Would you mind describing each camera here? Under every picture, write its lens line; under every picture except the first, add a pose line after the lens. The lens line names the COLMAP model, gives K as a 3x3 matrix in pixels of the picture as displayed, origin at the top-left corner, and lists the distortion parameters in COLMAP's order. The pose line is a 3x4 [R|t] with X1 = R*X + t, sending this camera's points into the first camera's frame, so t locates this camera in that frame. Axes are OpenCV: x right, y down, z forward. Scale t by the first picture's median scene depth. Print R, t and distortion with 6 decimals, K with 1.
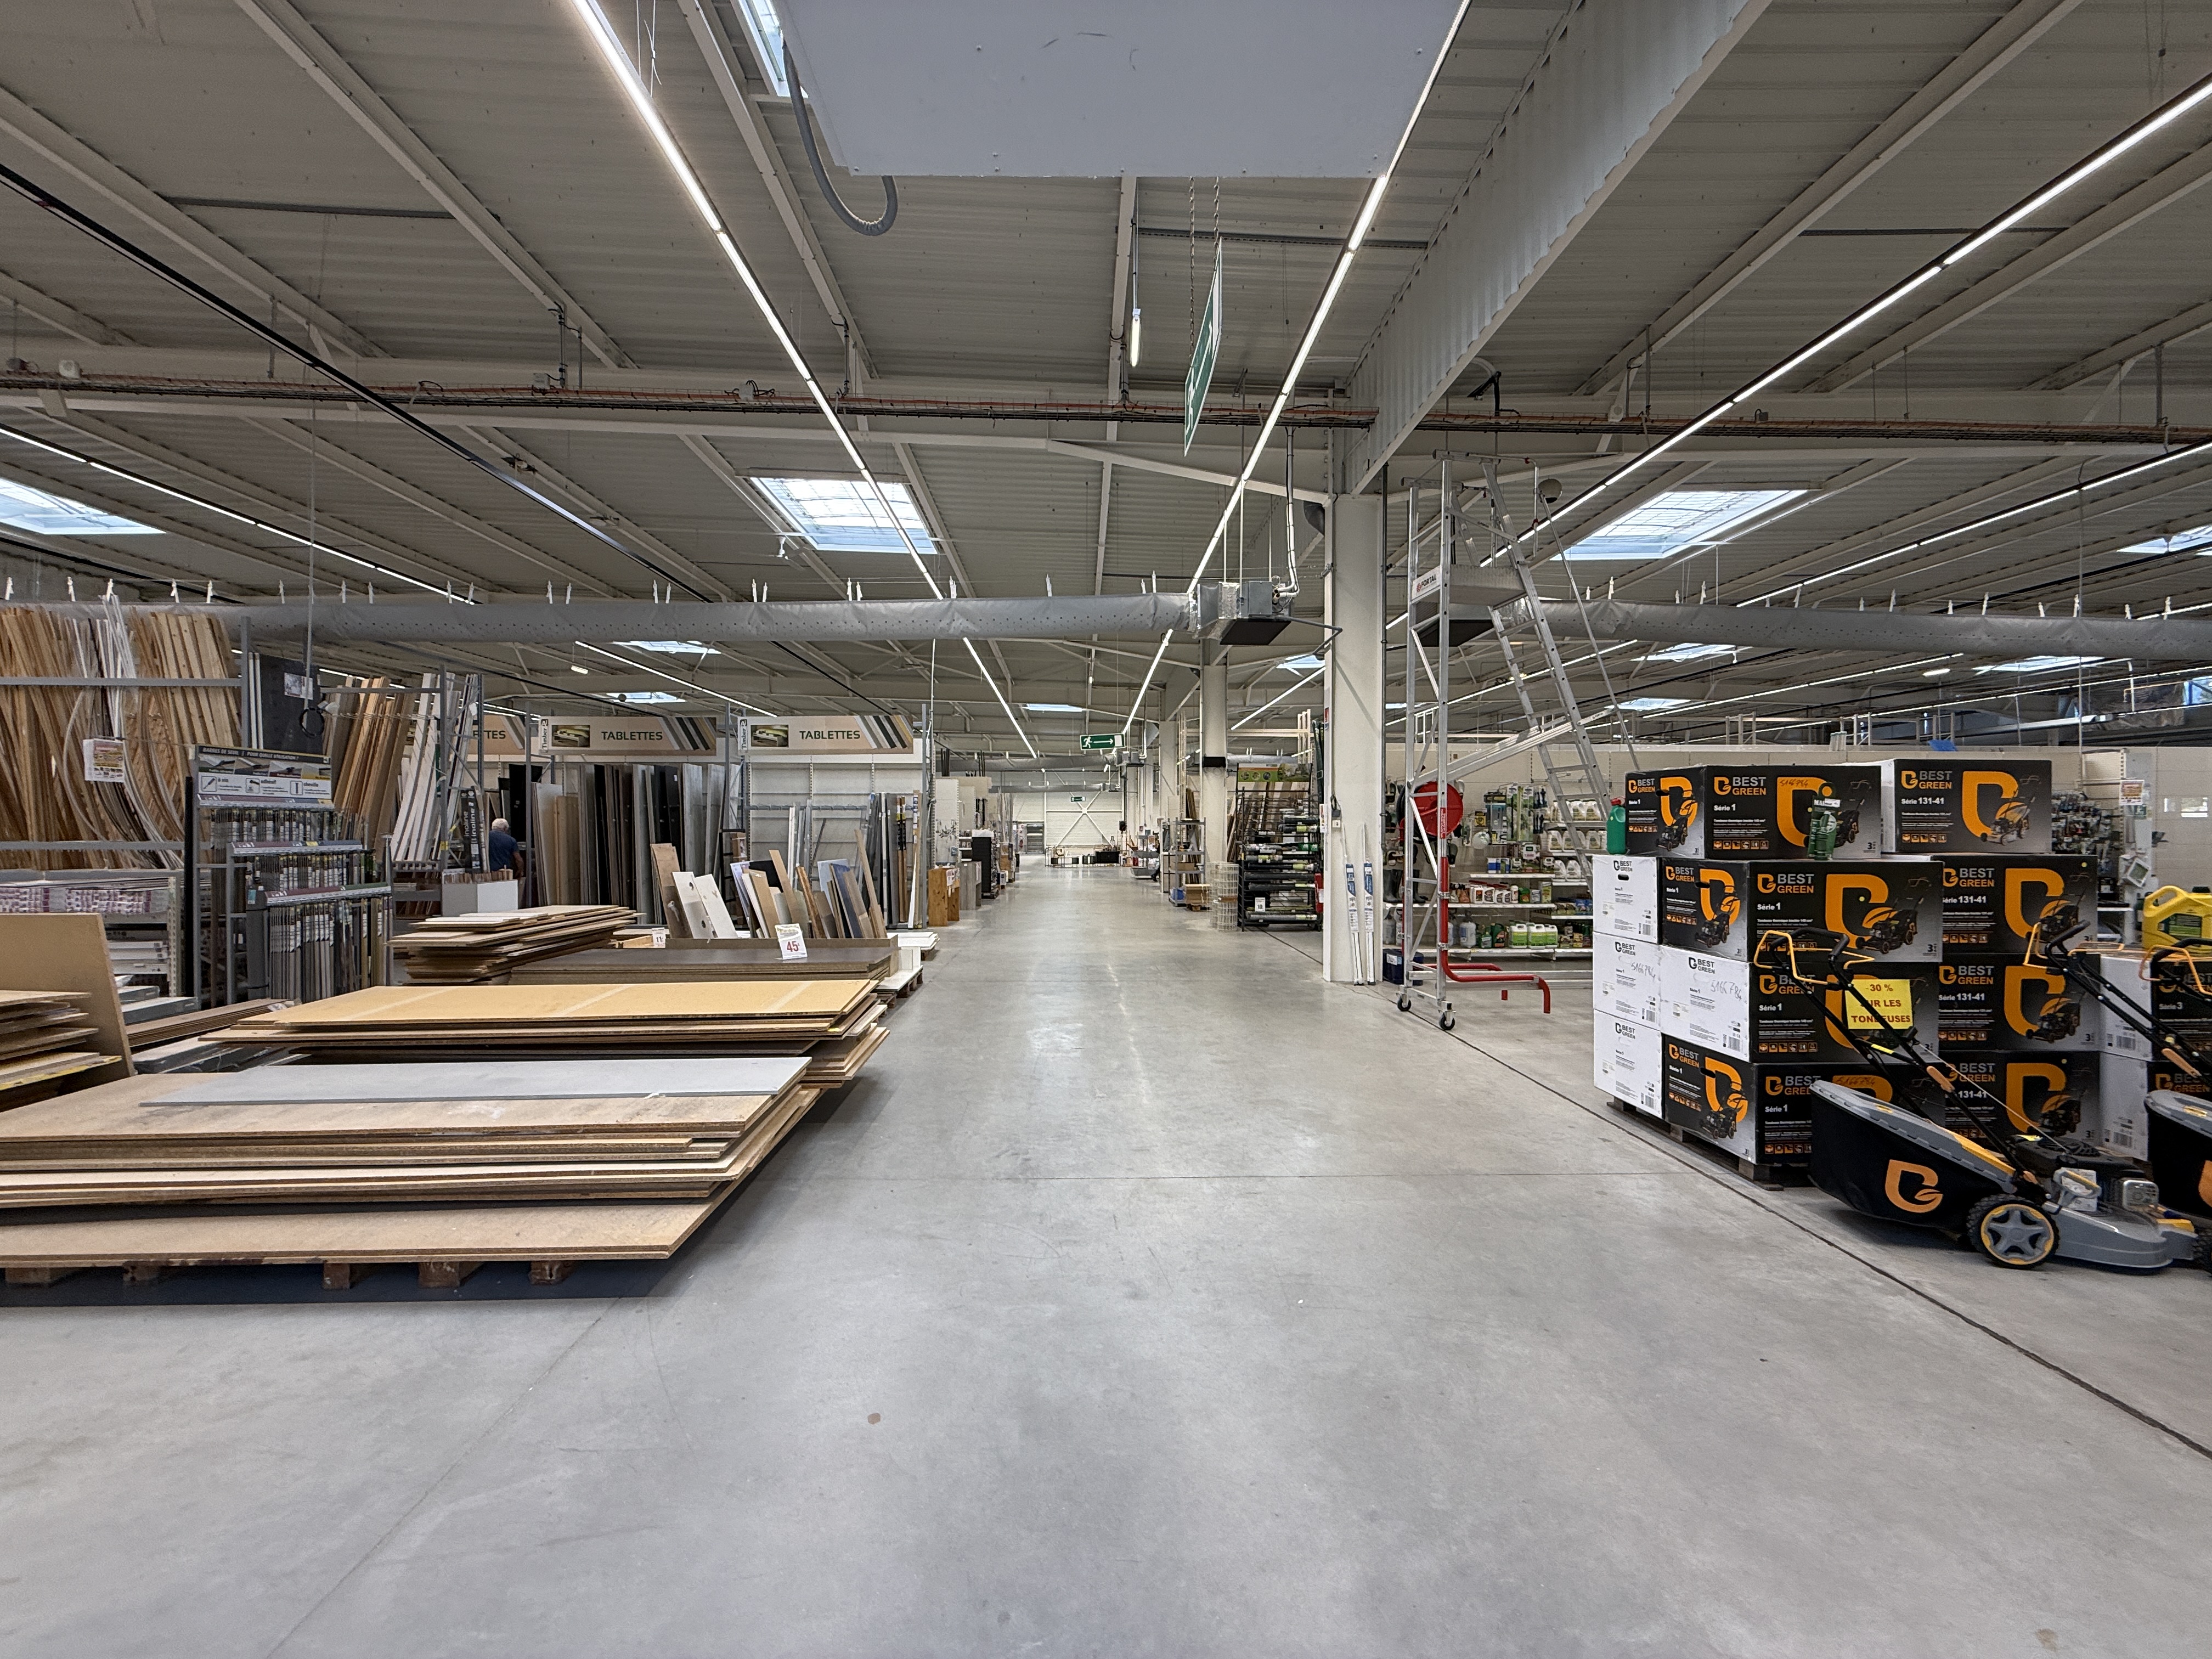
lens RADIAL K [[881.9, 0, 1116.8], [0, 881.9, 838.5], [0, 0, 1]] dist [0.002431, -0.000212]
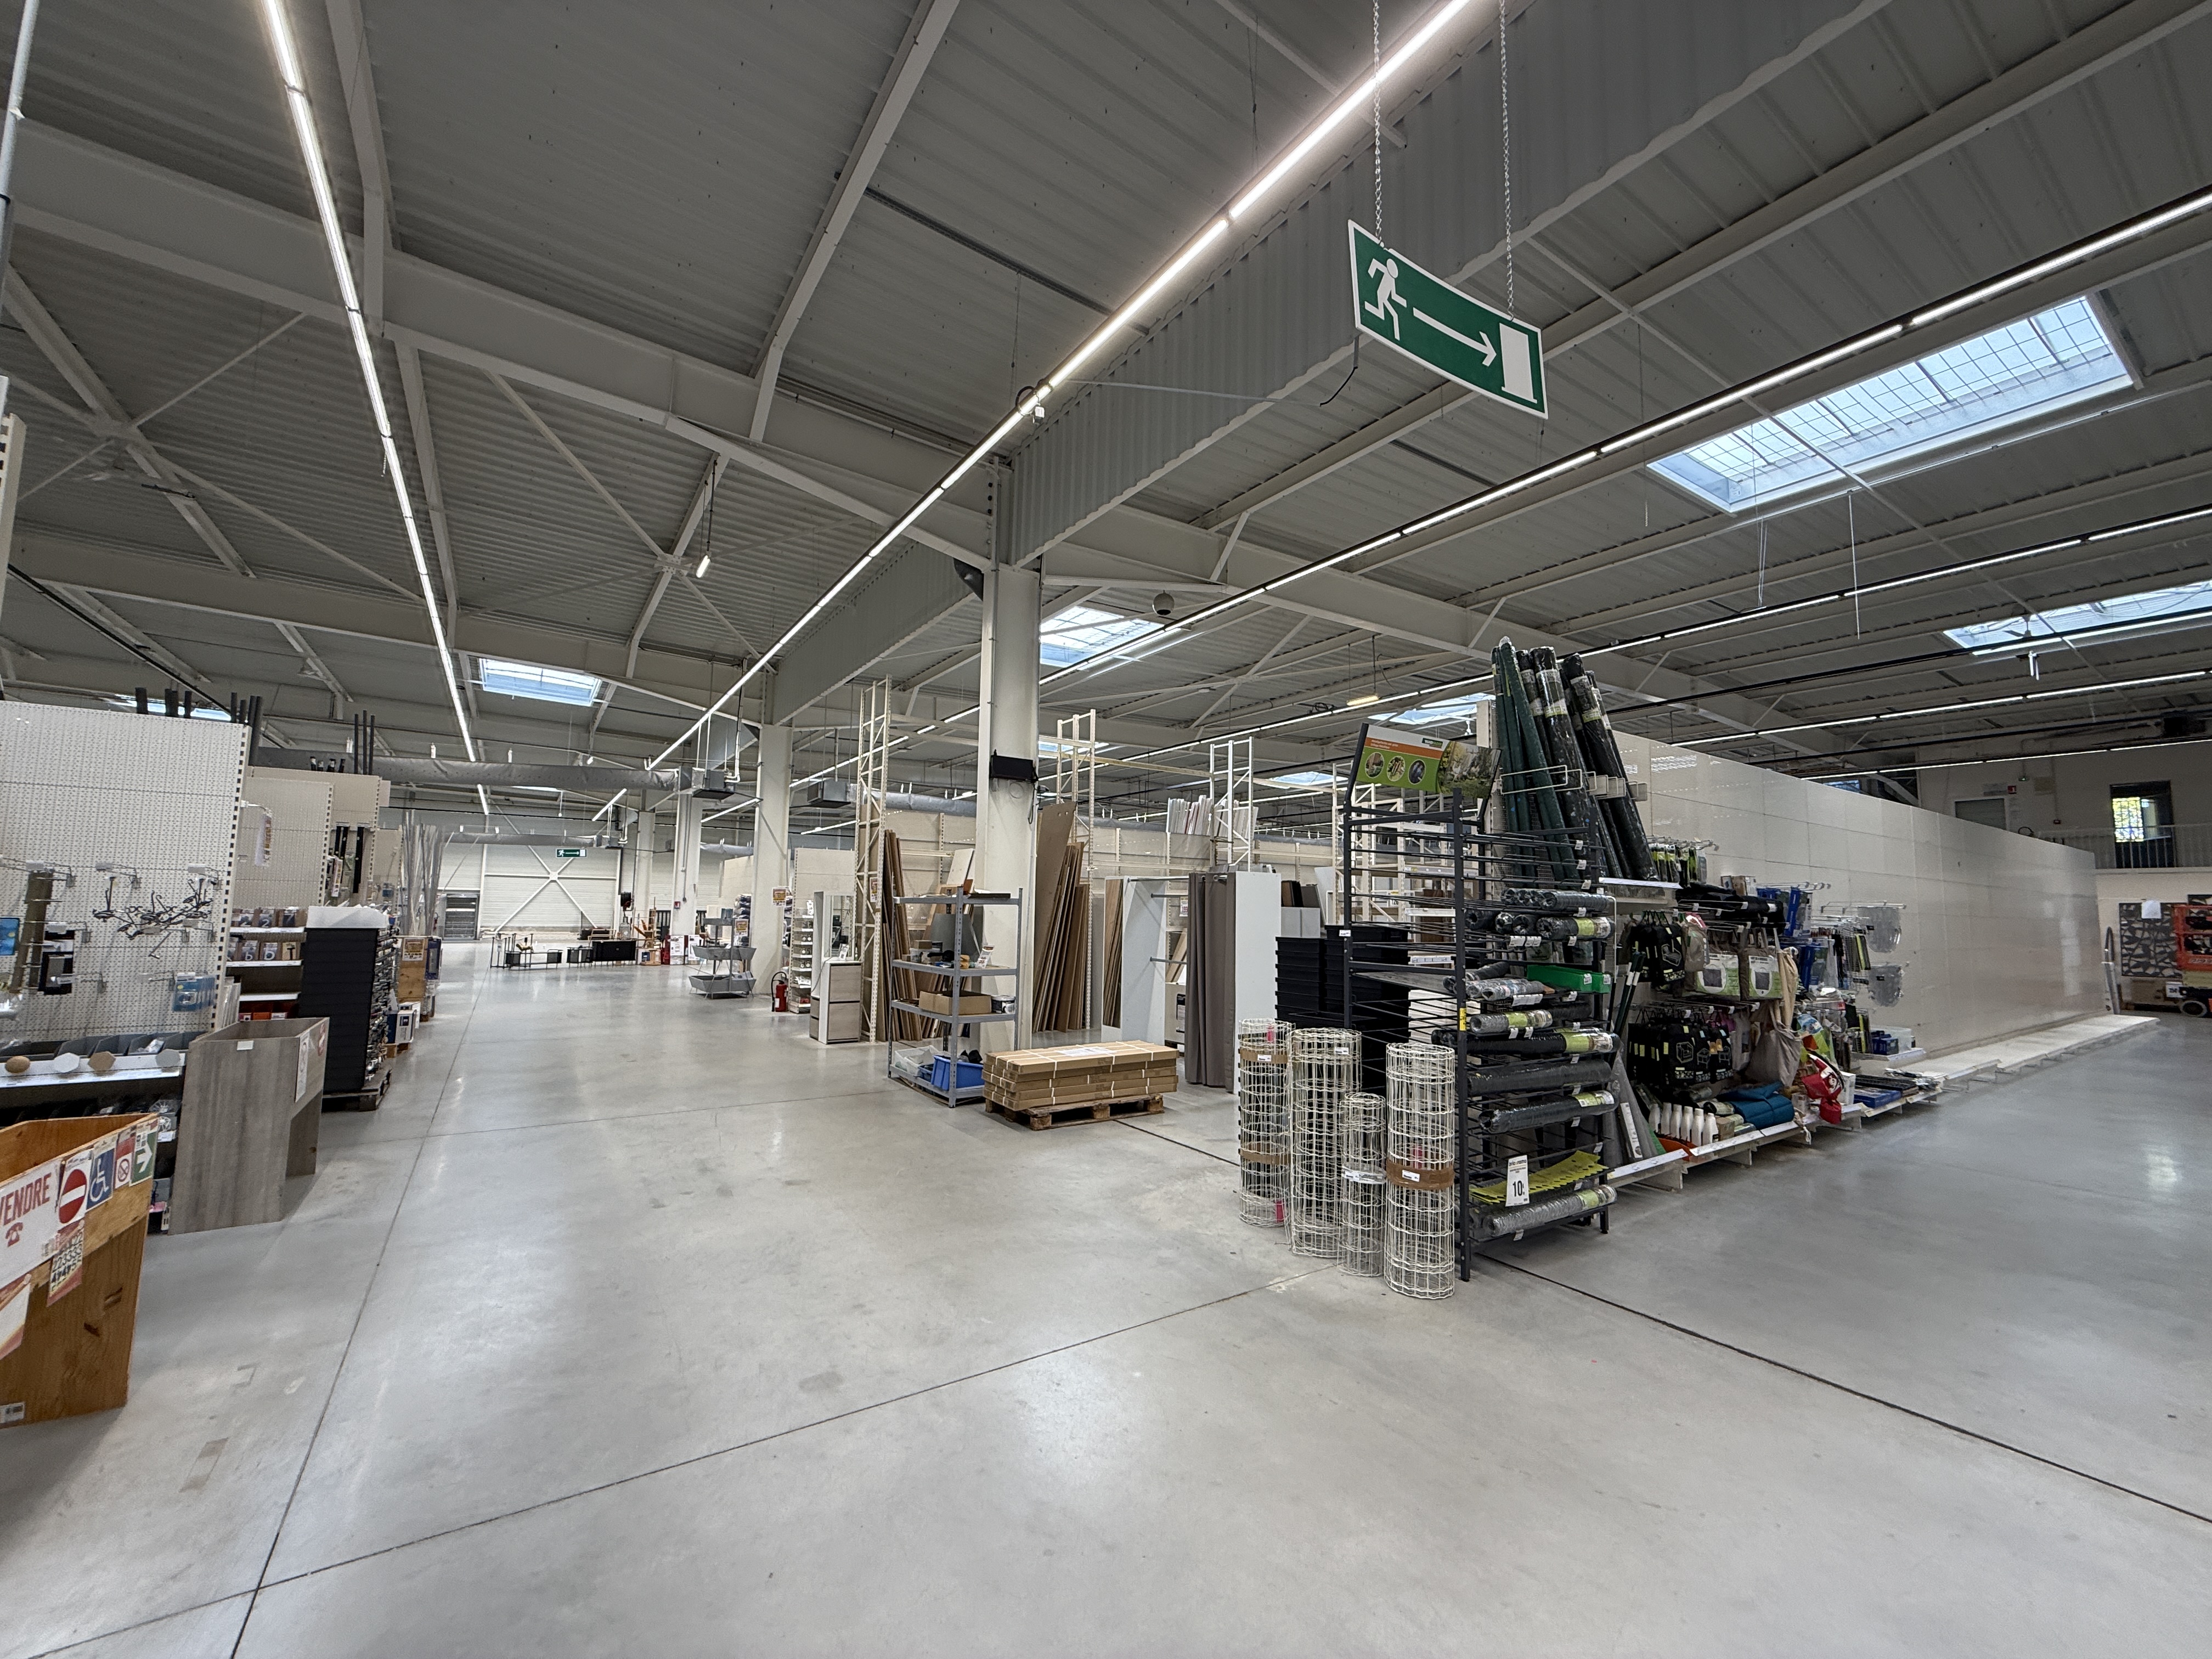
lens RADIAL K [[881.9, 0, 1113.7], [0, 881.9, 827.3], [0, 0, 1]] dist [0.002431, -0.000212]
pose [[0.849182, 0.064456, 0.524151, -0.063819], [-0.011190, 0.994497, -0.104166, -0.006268], [-0.527981, 0.082591, 0.845231, 0.431868]]
